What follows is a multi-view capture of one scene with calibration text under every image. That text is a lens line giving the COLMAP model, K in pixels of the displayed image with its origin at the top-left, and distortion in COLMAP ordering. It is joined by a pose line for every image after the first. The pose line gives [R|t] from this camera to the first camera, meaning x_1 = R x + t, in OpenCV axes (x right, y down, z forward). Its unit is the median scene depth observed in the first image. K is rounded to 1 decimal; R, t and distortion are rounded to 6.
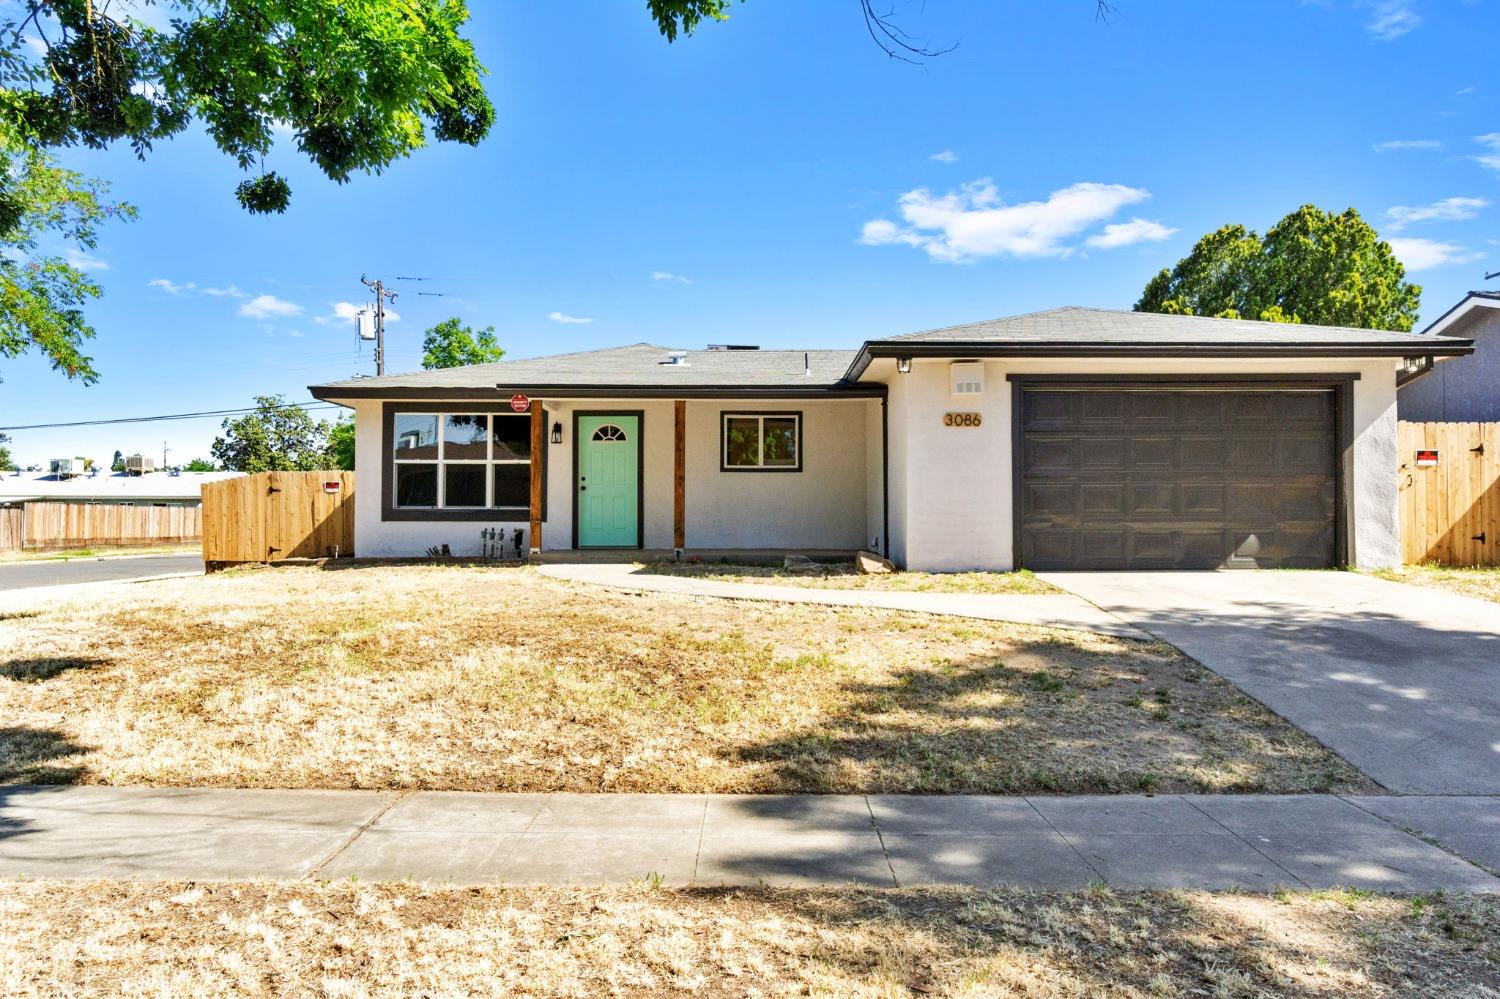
lens RADIAL K [[962.8, 0, 751.2], [0, 962.8, 493.9], [0, 0, 1]] dist [0.001541, 0.005341]
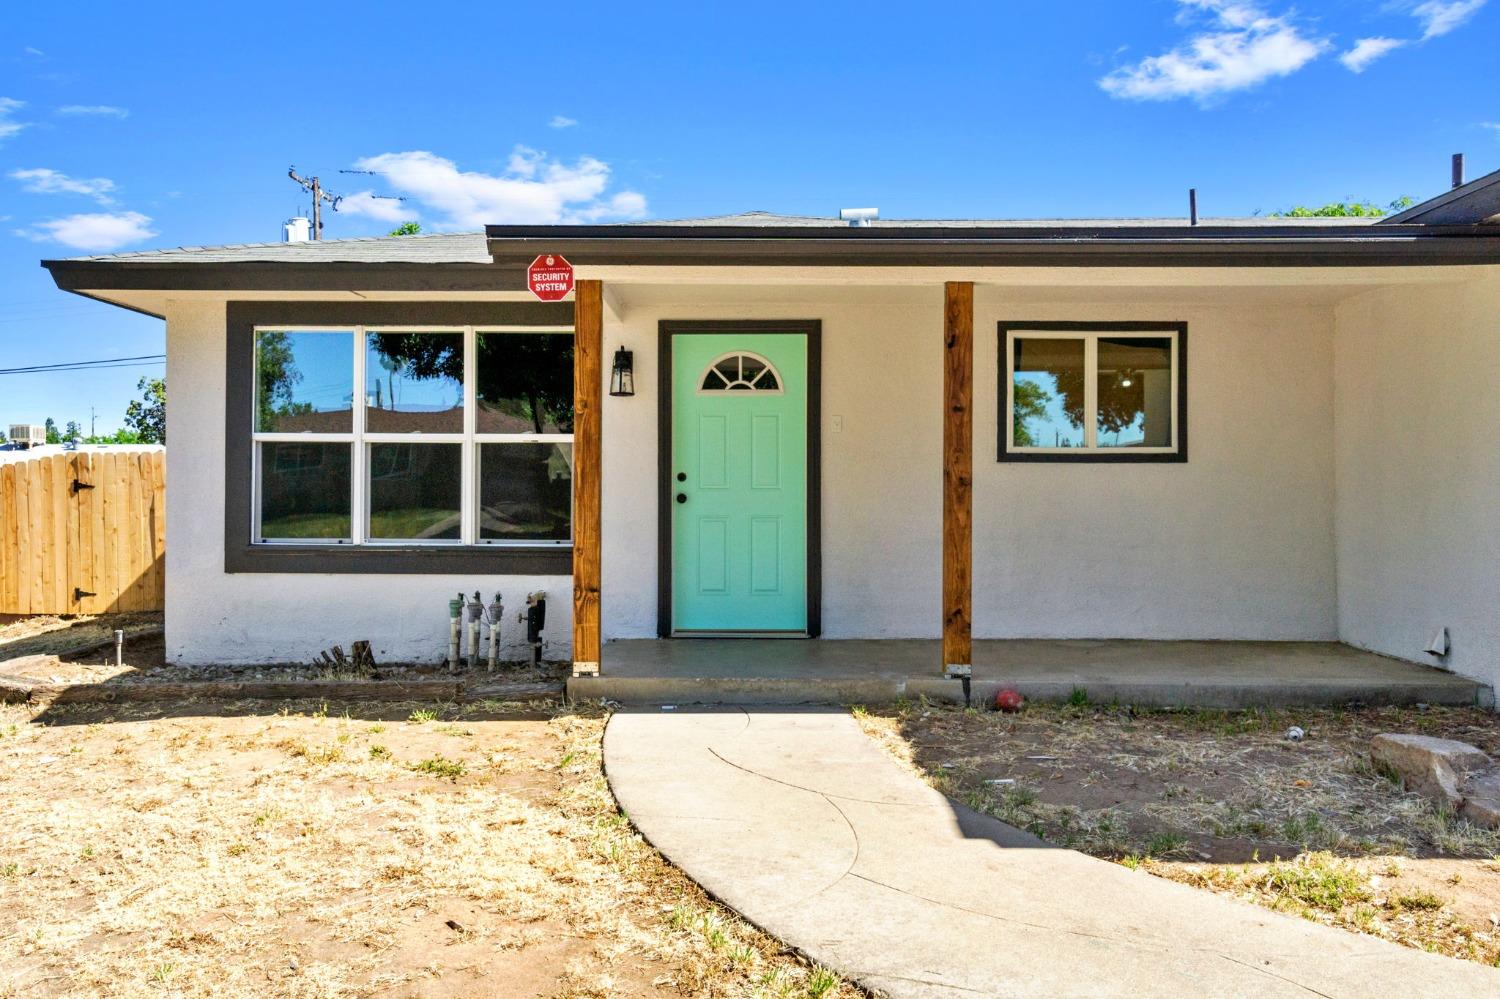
lens RADIAL K [[1106.1, 0, 747.2], [0, 1106.1, 492.4], [0, 0, 1]] dist [0.001308, -0.001207]
pose [[0.999778, 0.002811, -0.020905, -0.135245], [-0.002366, 0.999770, 0.021292, -0.019638], [0.020960, -0.021238, 0.999555, 0.501022]]
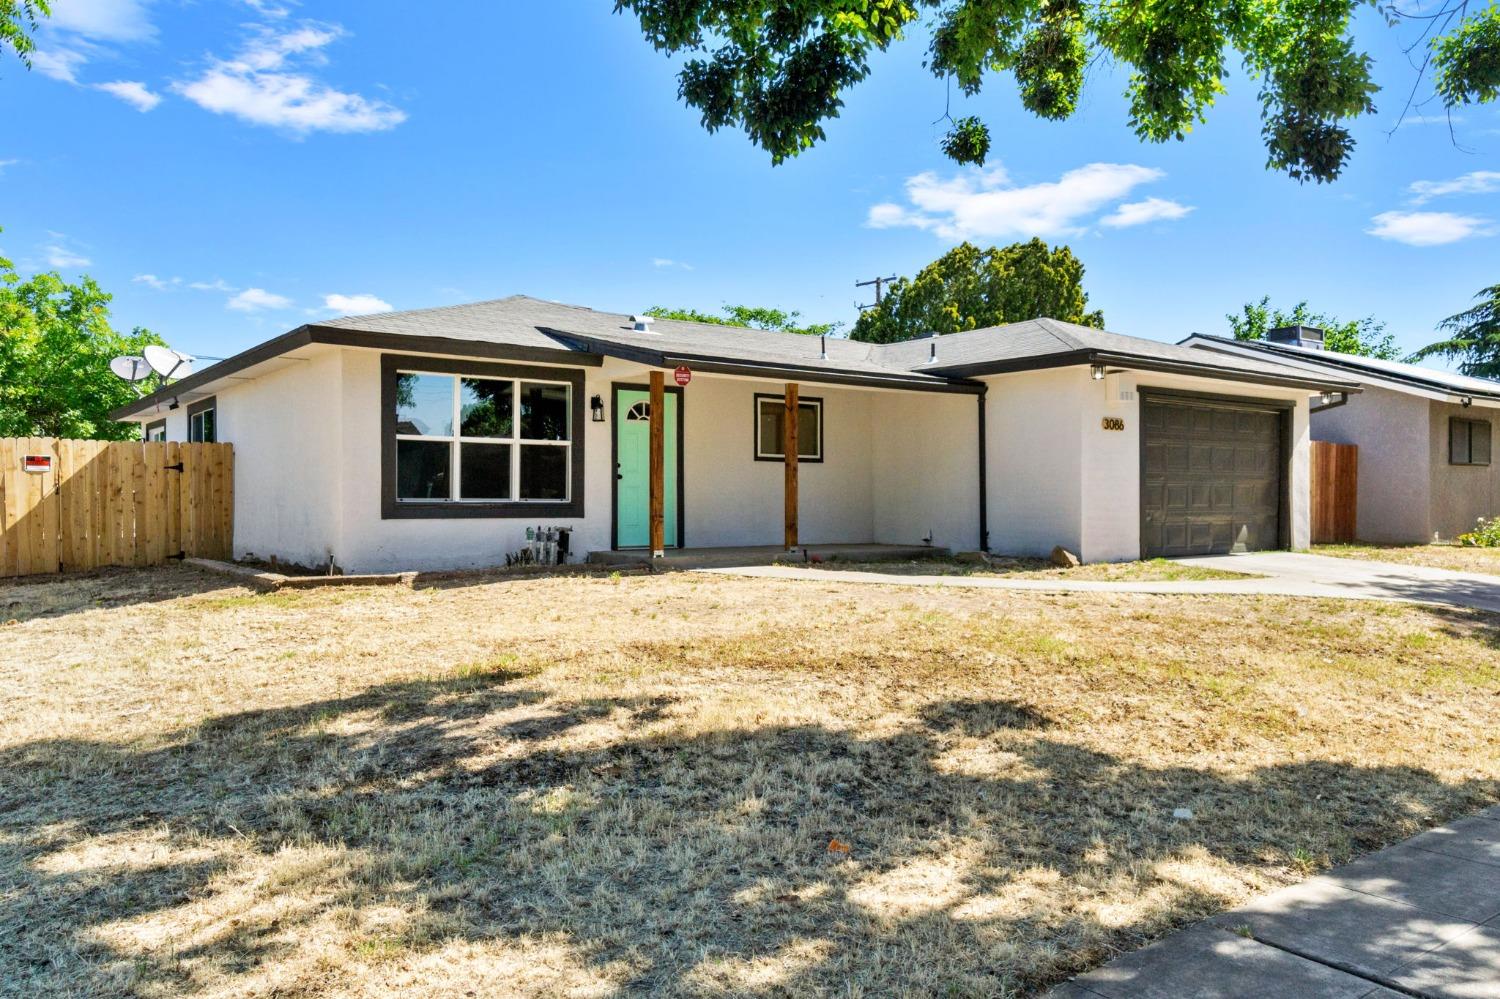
lens RADIAL K [[1106.1, 0, 746.0], [0, 1106.1, 509.4], [0, 0, 1]] dist [0.001308, -0.001207]
pose [[0.802813, -0.004102, 0.596217, -0.658606], [-0.015963, 0.999470, 0.028371, -0.006689], [-0.596017, -0.032294, 0.802322, 0.174429]]
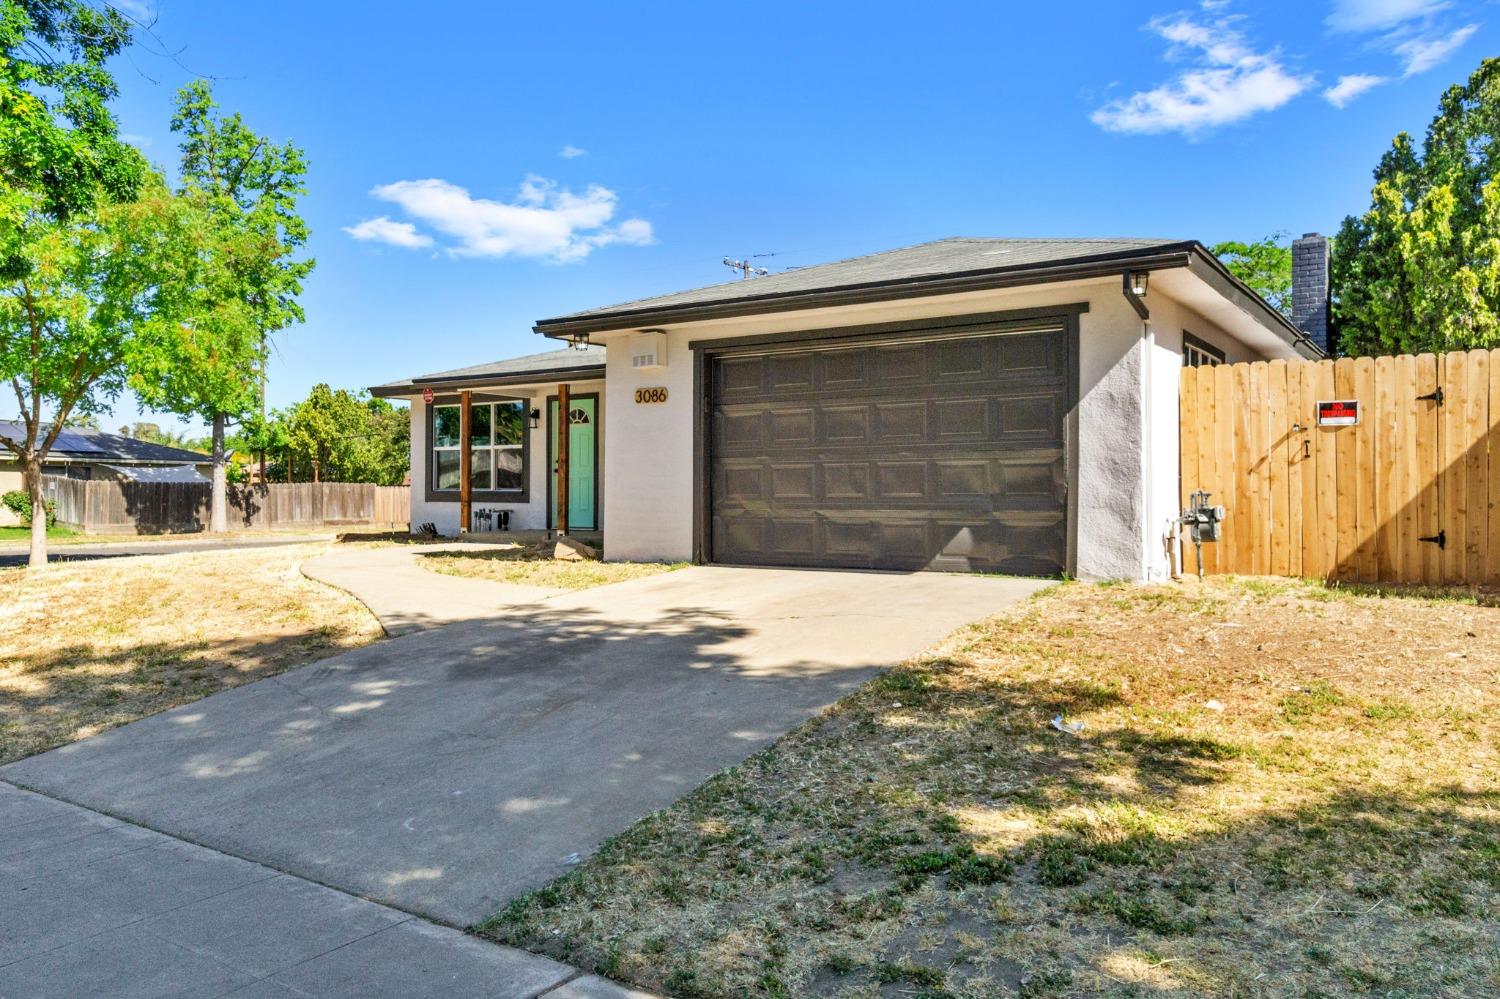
lens RADIAL K [[1106.1, 0, 751.3], [0, 1106.1, 496.1], [0, 0, 1]] dist [0.001308, -0.001207]
pose [[0.826093, 0.002364, -0.563530, 0.669566], [0.013259, 0.999633, 0.023630, -0.004145], [0.563378, -0.026992, 0.825758, 0.140149]]
